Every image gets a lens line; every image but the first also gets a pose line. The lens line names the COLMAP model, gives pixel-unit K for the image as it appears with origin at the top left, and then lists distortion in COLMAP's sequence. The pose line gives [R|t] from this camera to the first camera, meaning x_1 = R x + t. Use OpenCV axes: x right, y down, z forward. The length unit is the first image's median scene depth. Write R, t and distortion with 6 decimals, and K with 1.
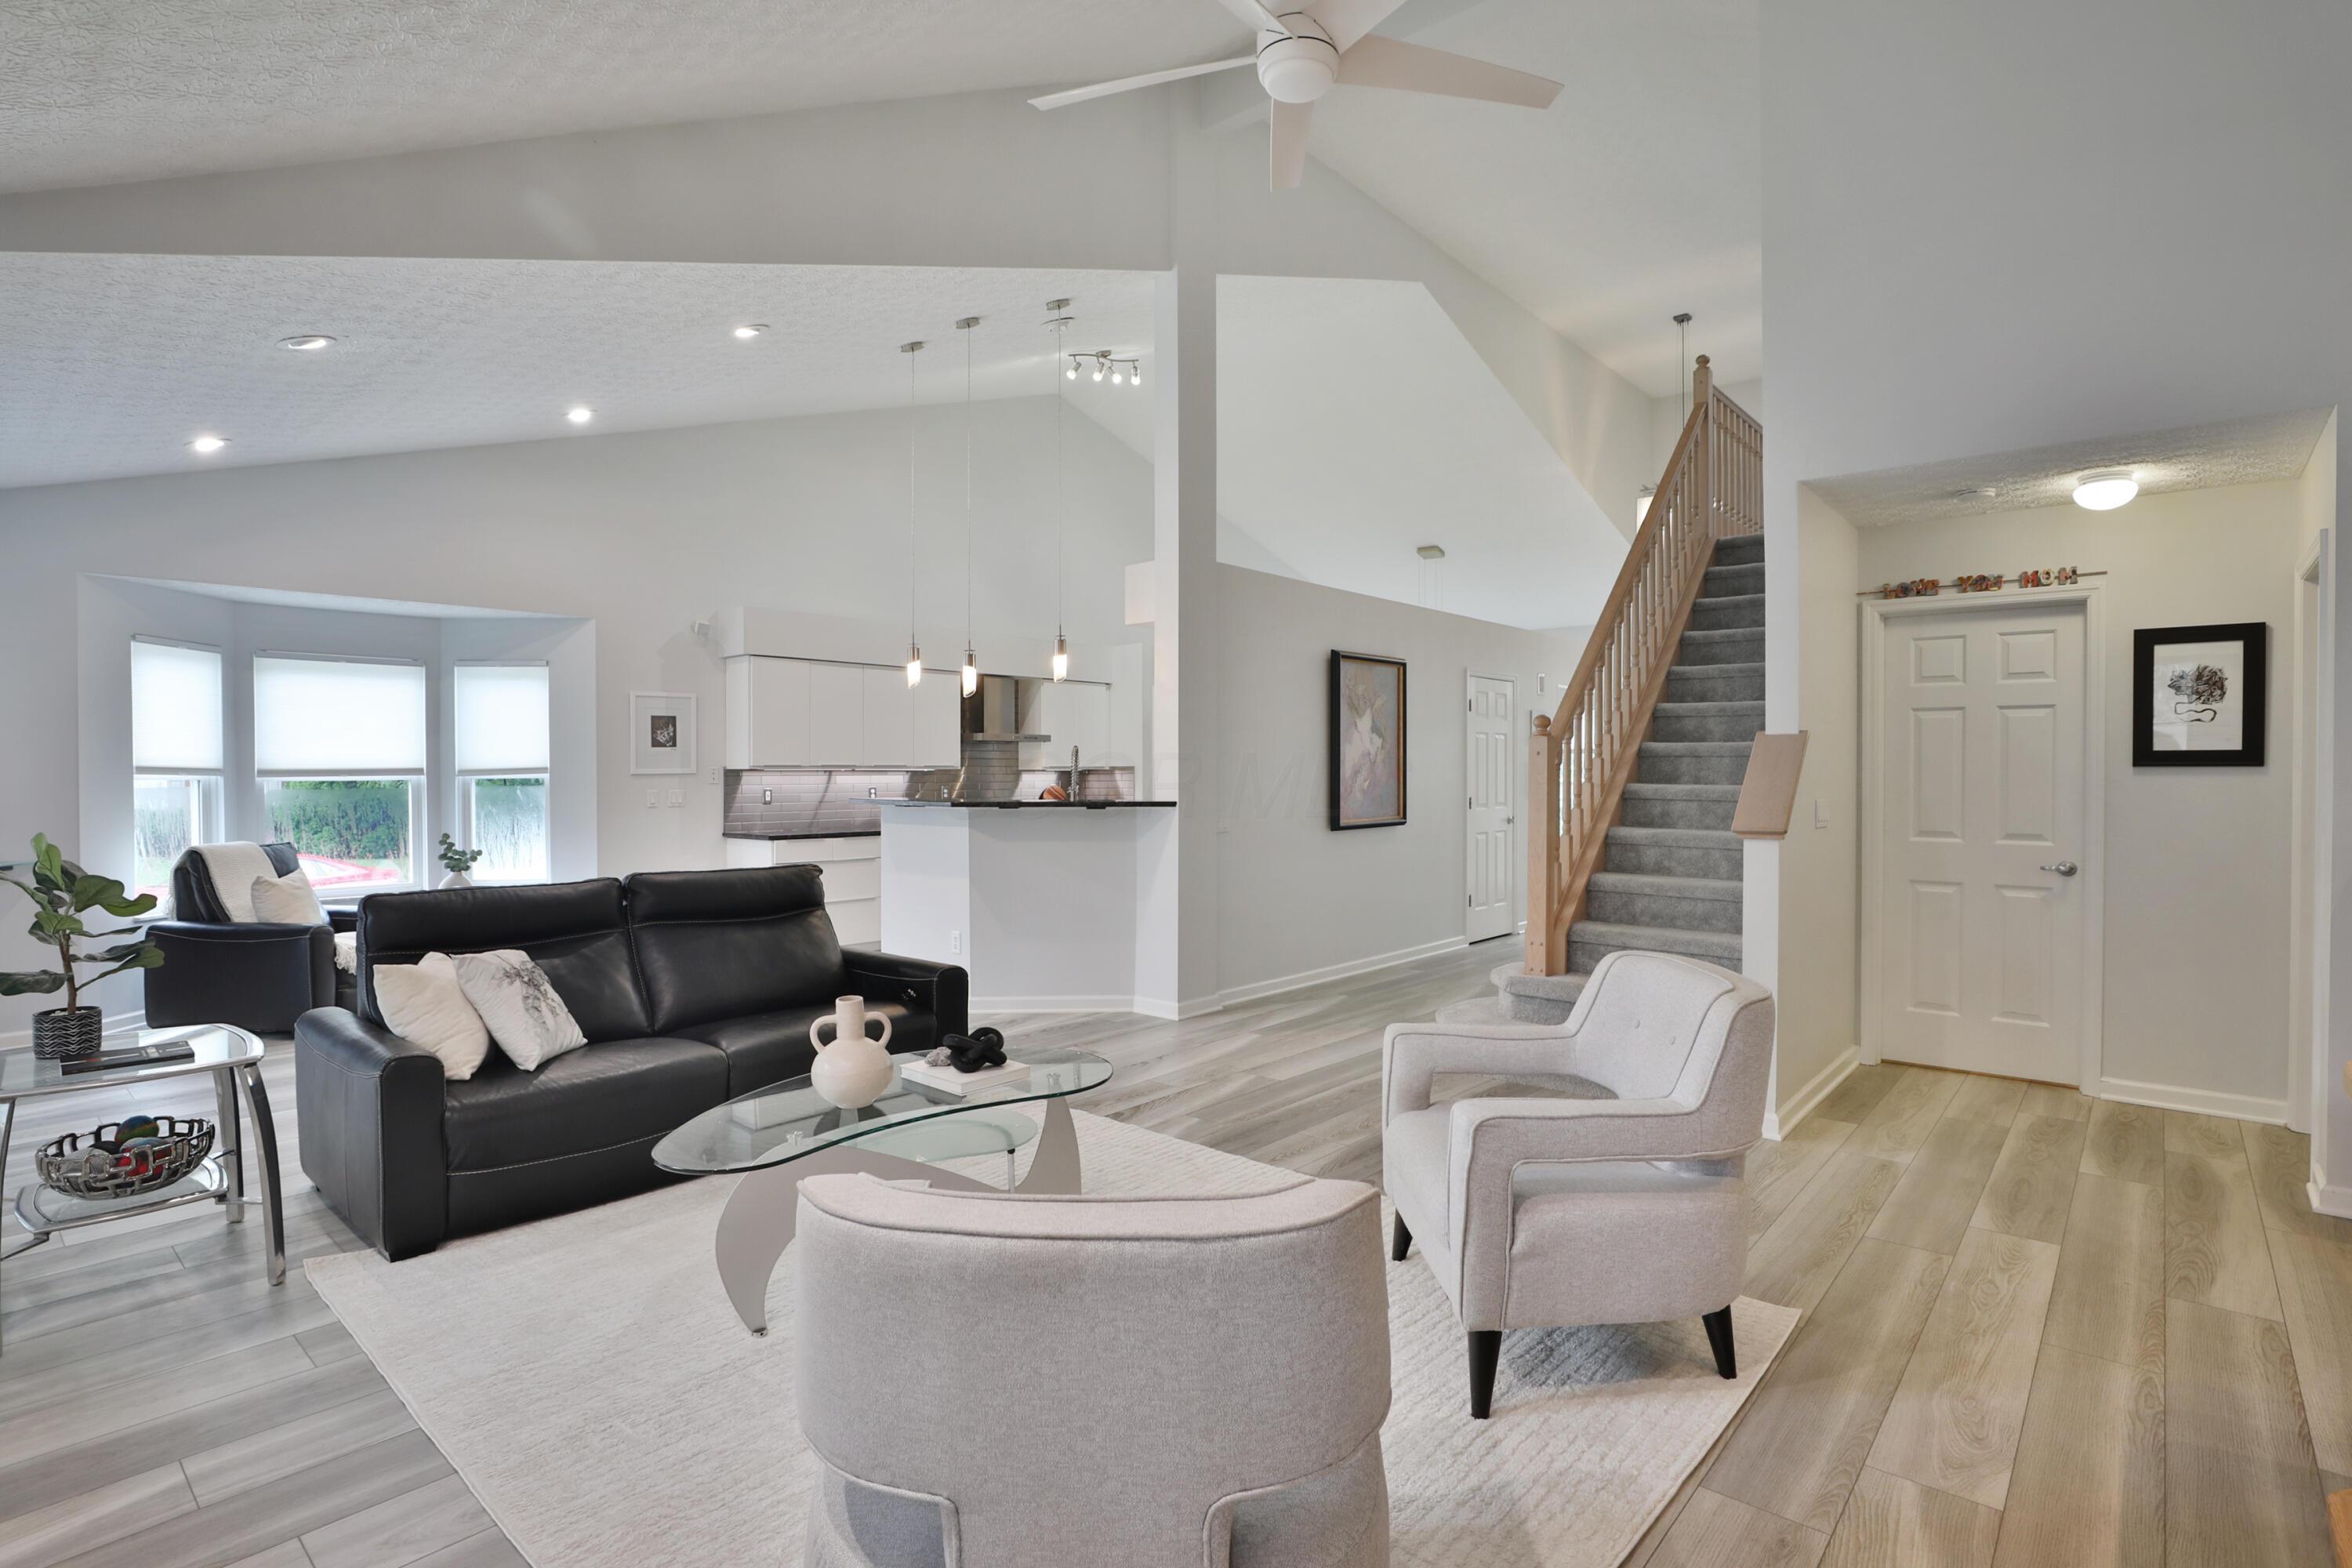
lens RADIAL K [[1178.3, 0, 1189.7], [0, 1178.3, 787.4], [0, 0, 1]] dist [-0.038726, 0.004943]
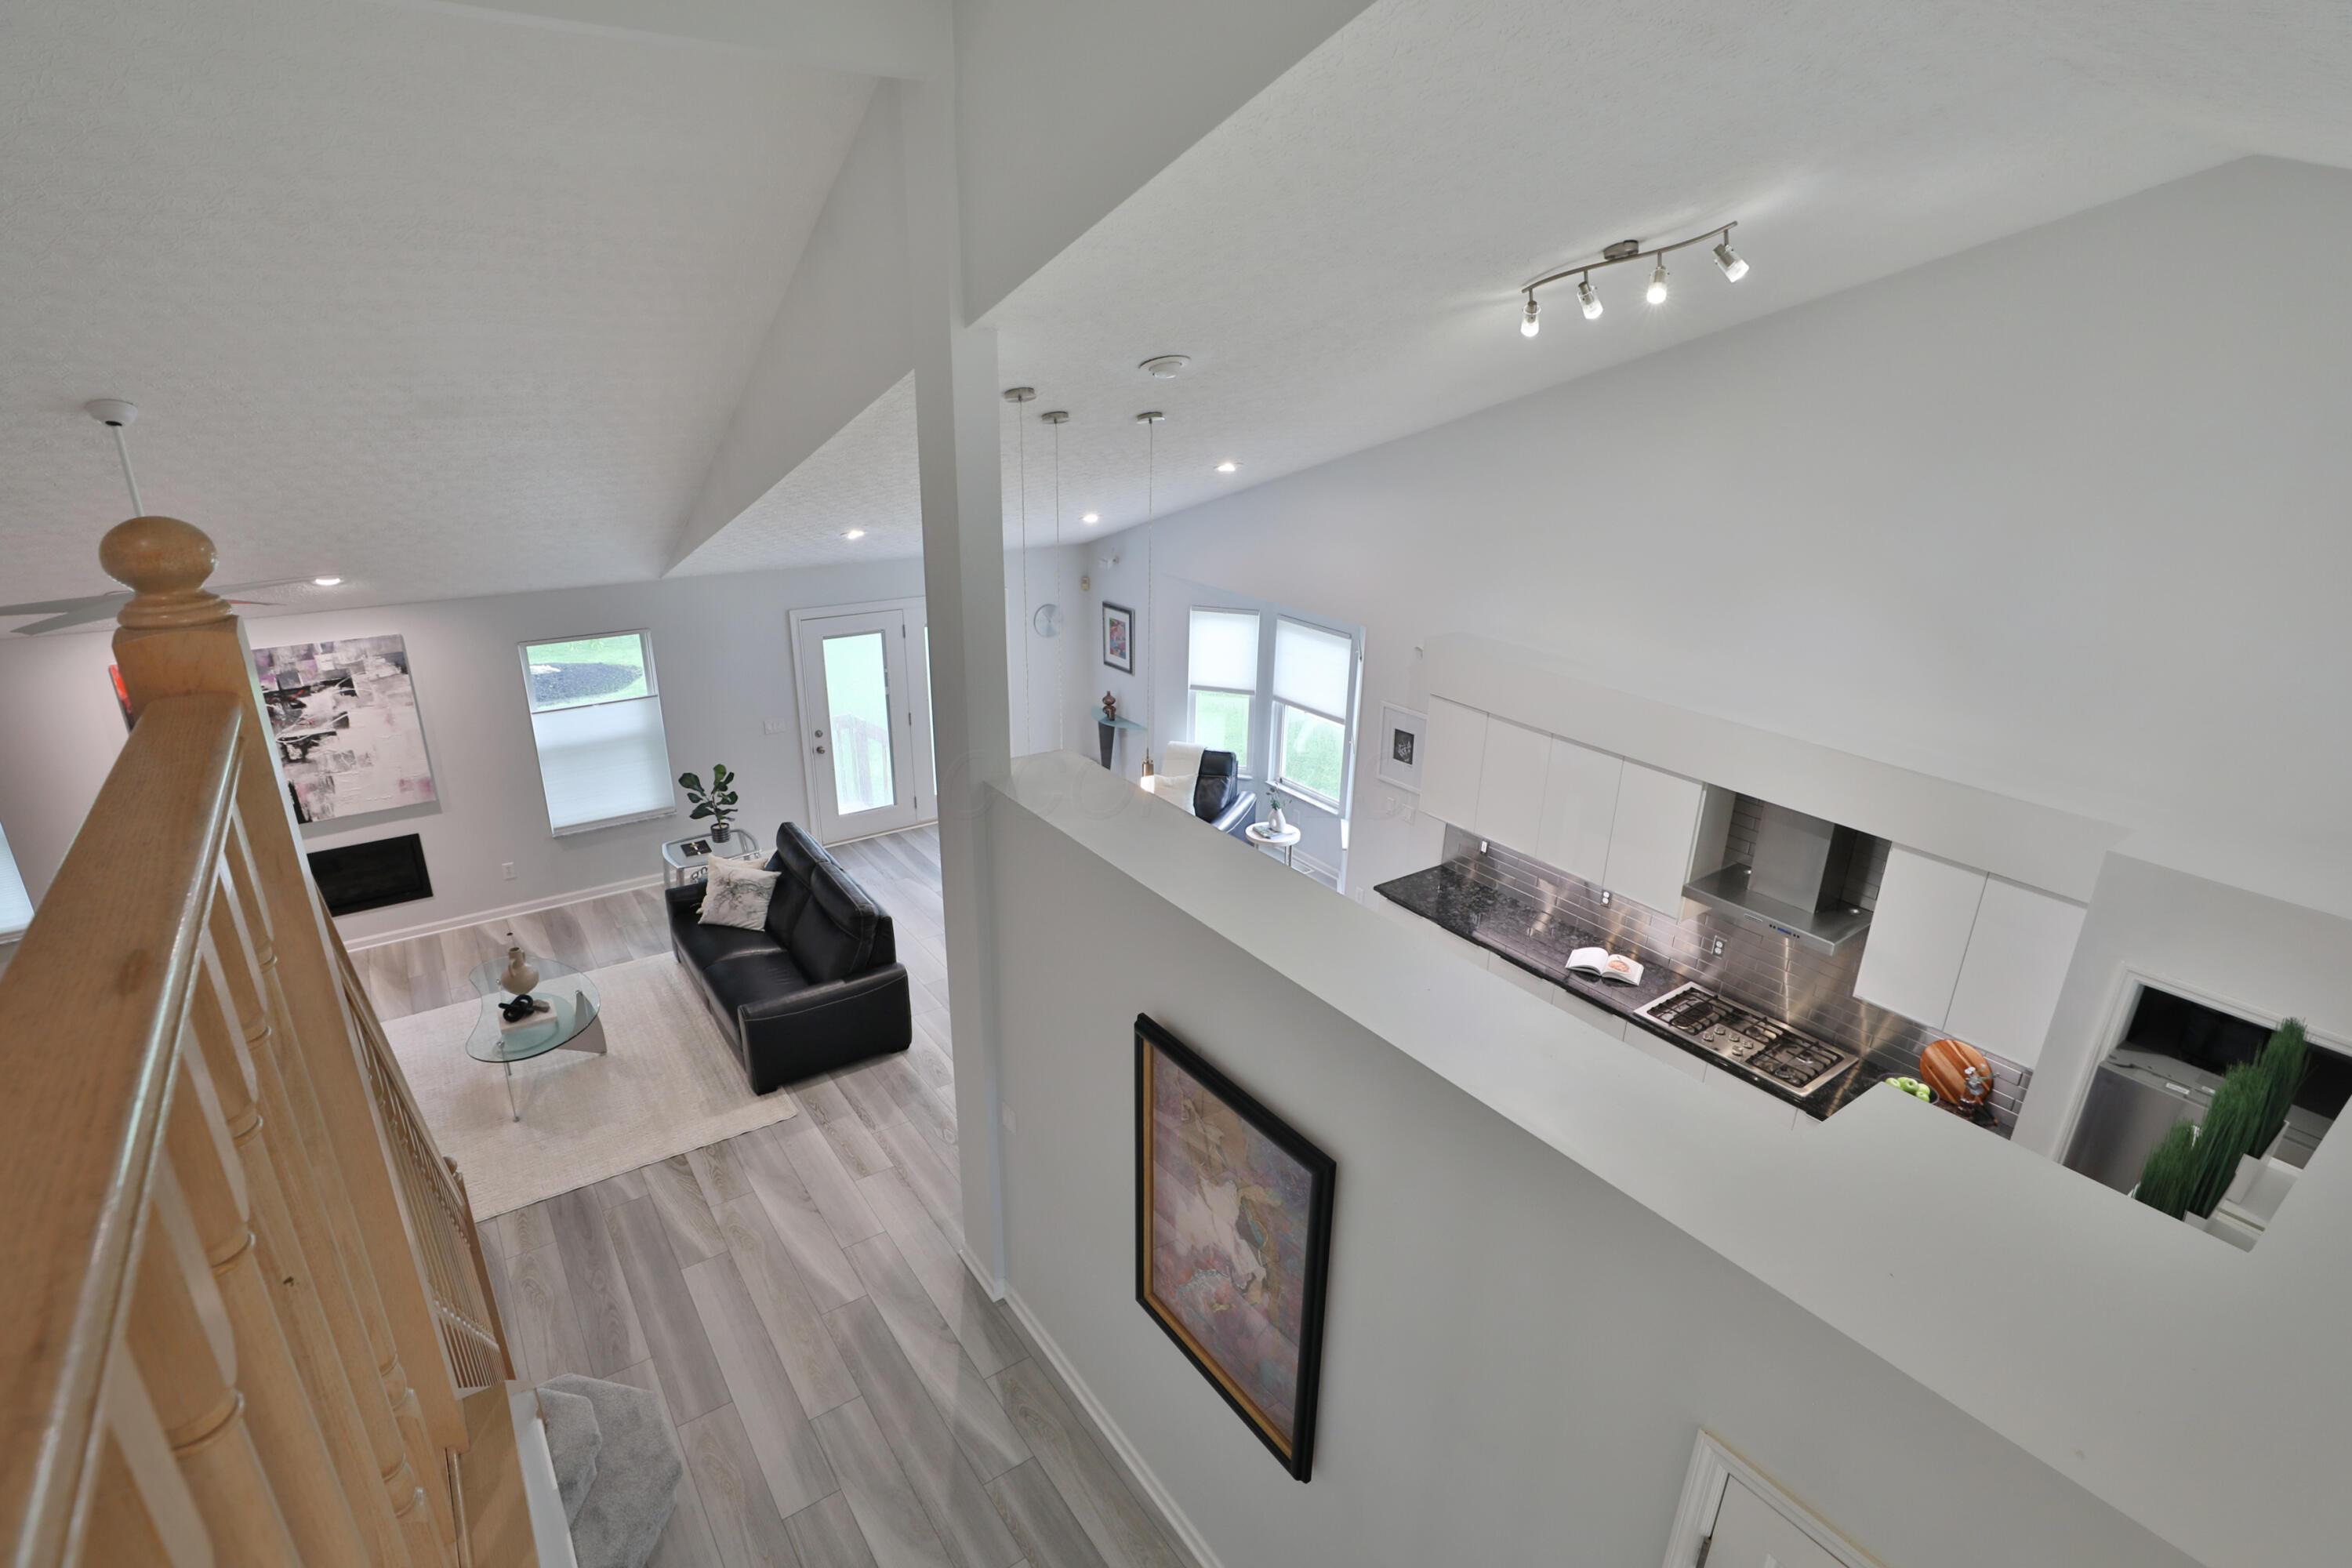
lens RADIAL K [[1153.6, 0, 1189.8], [0, 1153.6, 774.9], [0, 0, 1]] dist [-0.028865, 0.007343]
pose [[-0.239414, 0.327739, -0.913930, 0.530553], [-0.032751, 0.938044, 0.344965, -0.382032], [0.970365, 0.112522, -0.213847, 1.106451]]
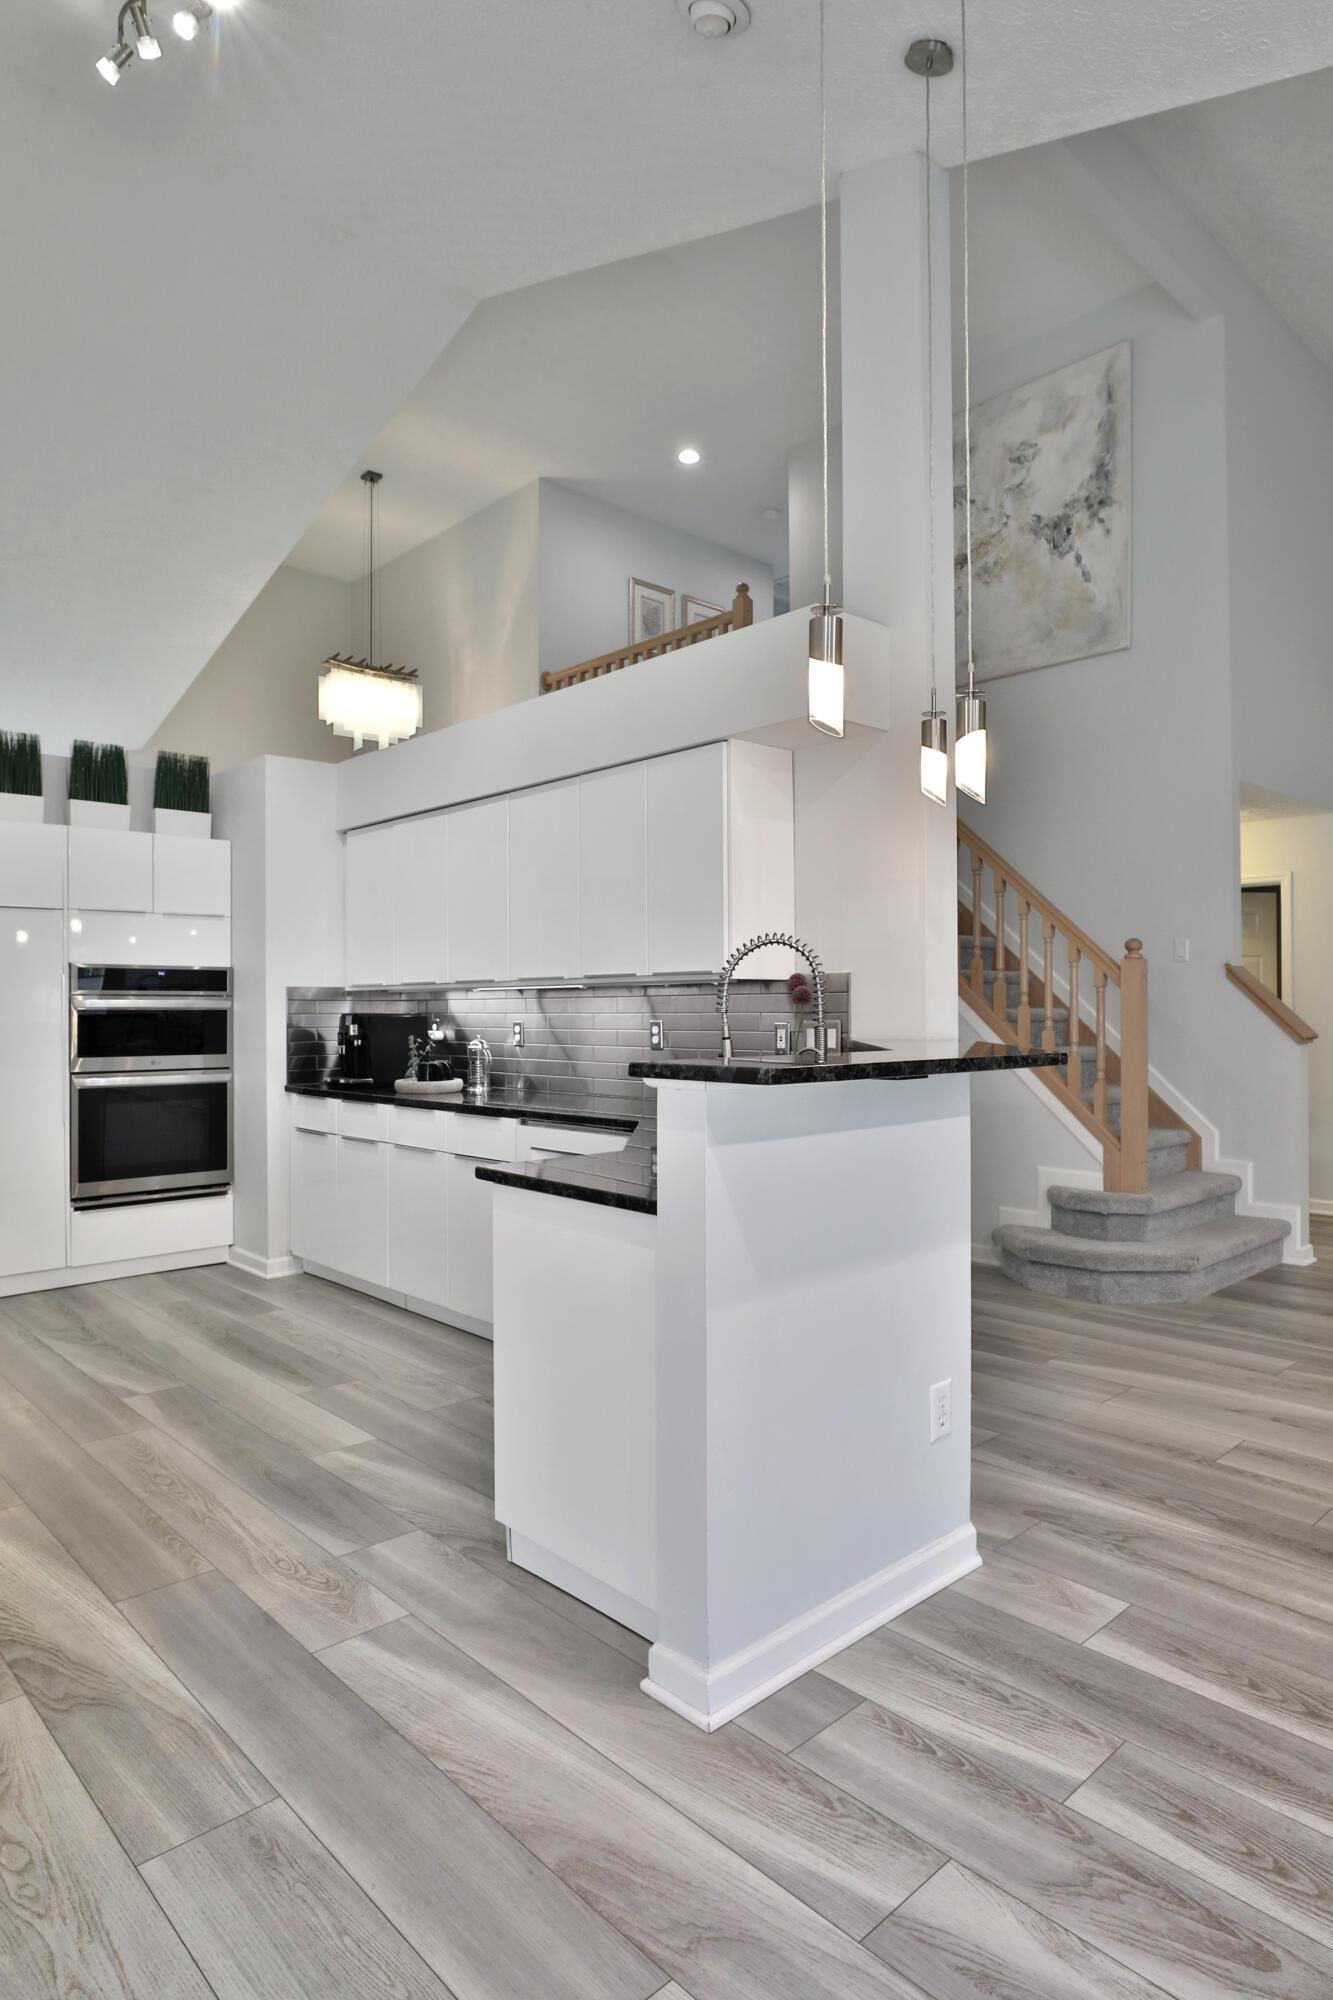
lens RADIAL K [[1141.6, 0, 691.2], [0, 1141.6, 1011.1], [0, 0, 1]] dist [-0.040677, 0.011170]
pose [[0.096110, -0.002544, 0.995367, -0.510795], [0.017249, 0.999851, 0.000890, -0.004499], [-0.995221, 0.017083, 0.096140, 0.910637]]
